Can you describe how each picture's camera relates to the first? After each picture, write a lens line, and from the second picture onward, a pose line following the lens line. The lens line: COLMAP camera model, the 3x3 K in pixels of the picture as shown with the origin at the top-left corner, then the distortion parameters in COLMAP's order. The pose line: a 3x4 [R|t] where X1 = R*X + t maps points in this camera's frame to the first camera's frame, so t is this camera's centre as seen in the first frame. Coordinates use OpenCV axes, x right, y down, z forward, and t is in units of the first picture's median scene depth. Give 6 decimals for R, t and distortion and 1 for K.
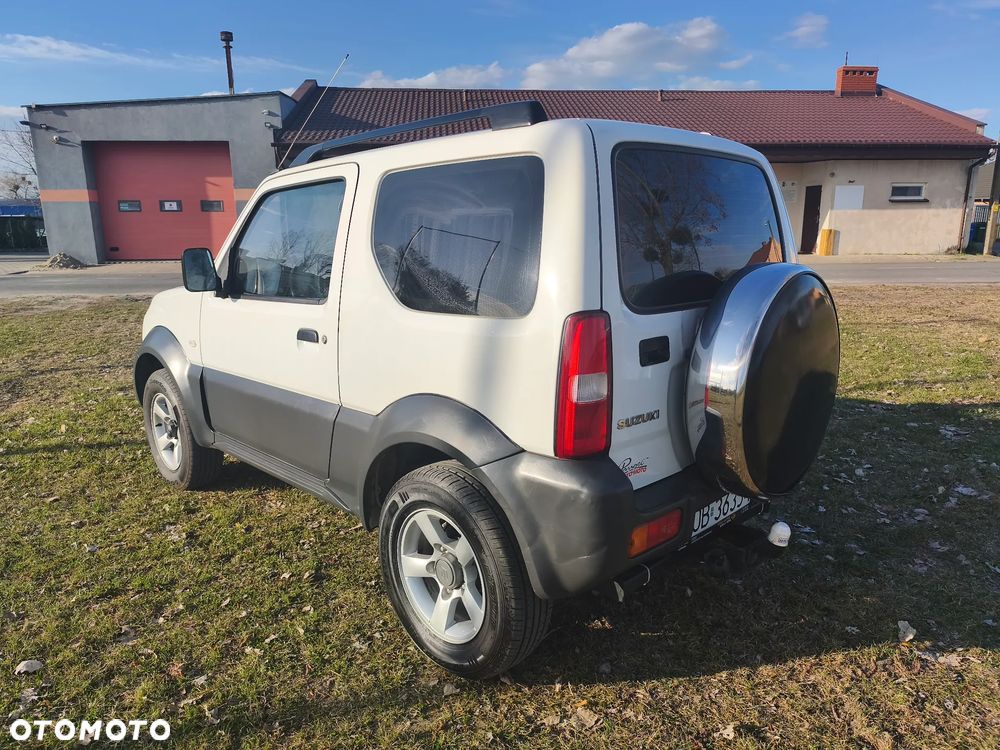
lens RADIAL K [[694.7, 0, 503.7], [0, 694.7, 374.5], [0, 0, 1]] dist [0.027327, -0.029318]
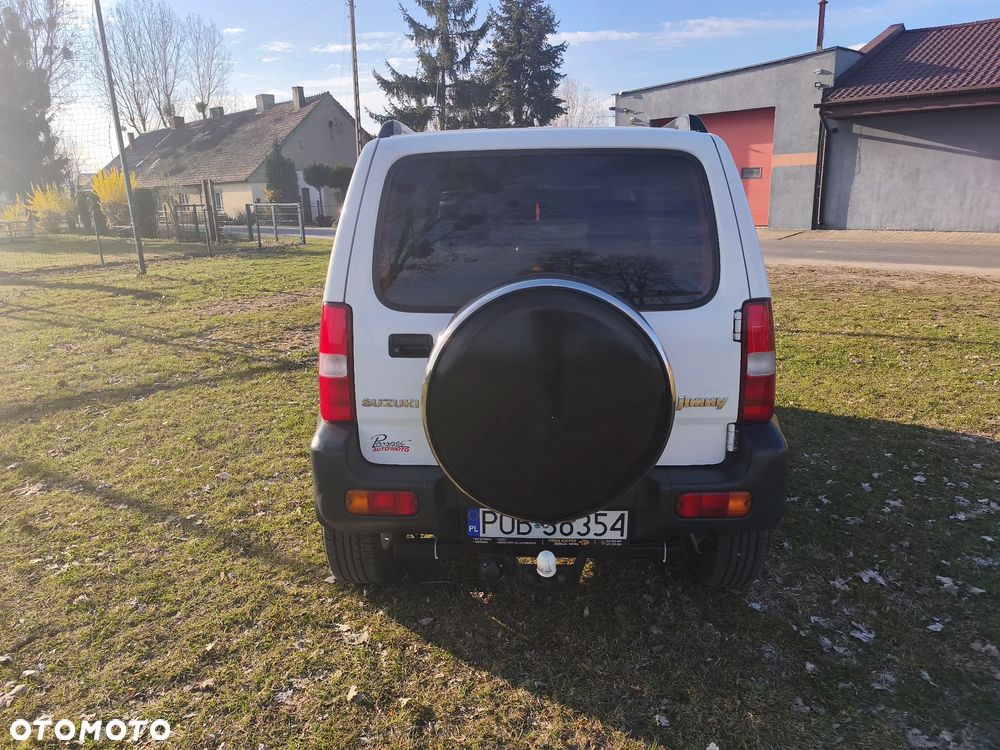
lens RADIAL K [[694.7, 0, 501.0], [0, 694.7, 375.7], [0, 0, 1]] dist [0.027327, -0.029318]
pose [[0.676625, 0.178228, -0.714432, 0.692717], [-0.139756, 0.983712, 0.113045, -0.082371], [0.722943, 0.023357, 0.690512, 0.215036]]
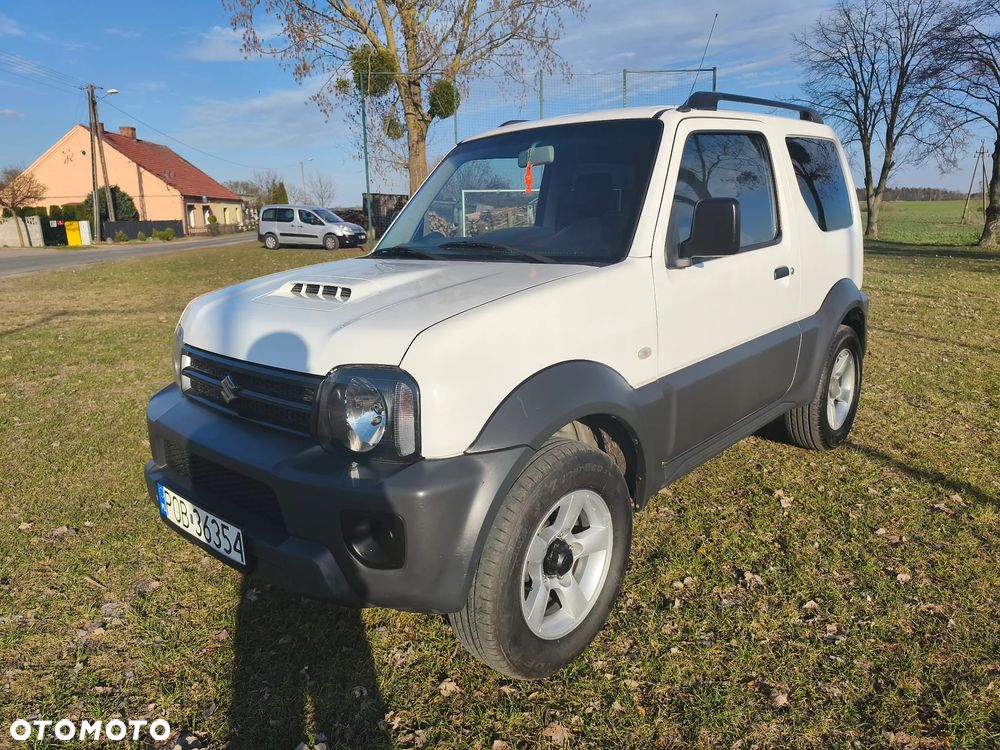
lens RADIAL K [[694.7, 0, 497.2], [0, 694.7, 373.7], [0, 0, 1]] dist [0.027327, -0.029318]
pose [[-0.066380, -0.214969, 0.974362, -1.159136], [0.238924, 0.944683, 0.224698, -0.221543], [-0.968767, 0.247714, -0.011346, 1.259972]]
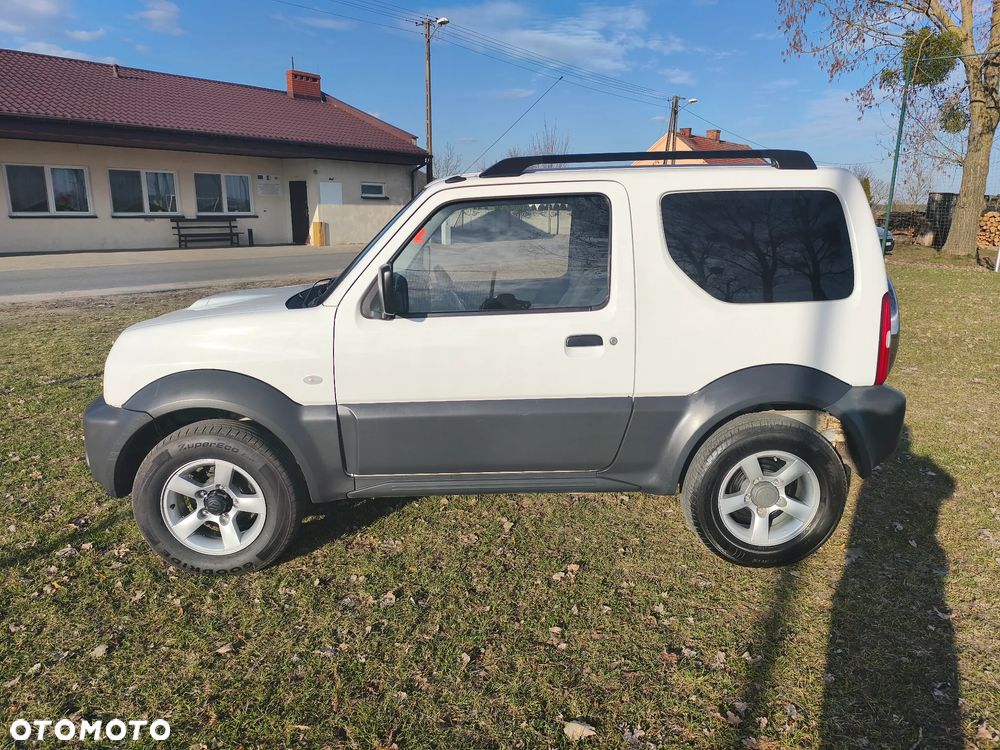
lens RADIAL K [[694.7, 0, 509.6], [0, 694.7, 368.8], [0, 0, 1]] dist [0.027327, -0.029318]
pose [[0.680355, -0.151170, 0.717122, -0.955287], [0.146287, 0.986816, 0.069235, -0.088011], [-0.718134, 0.057802, 0.693500, 0.290355]]
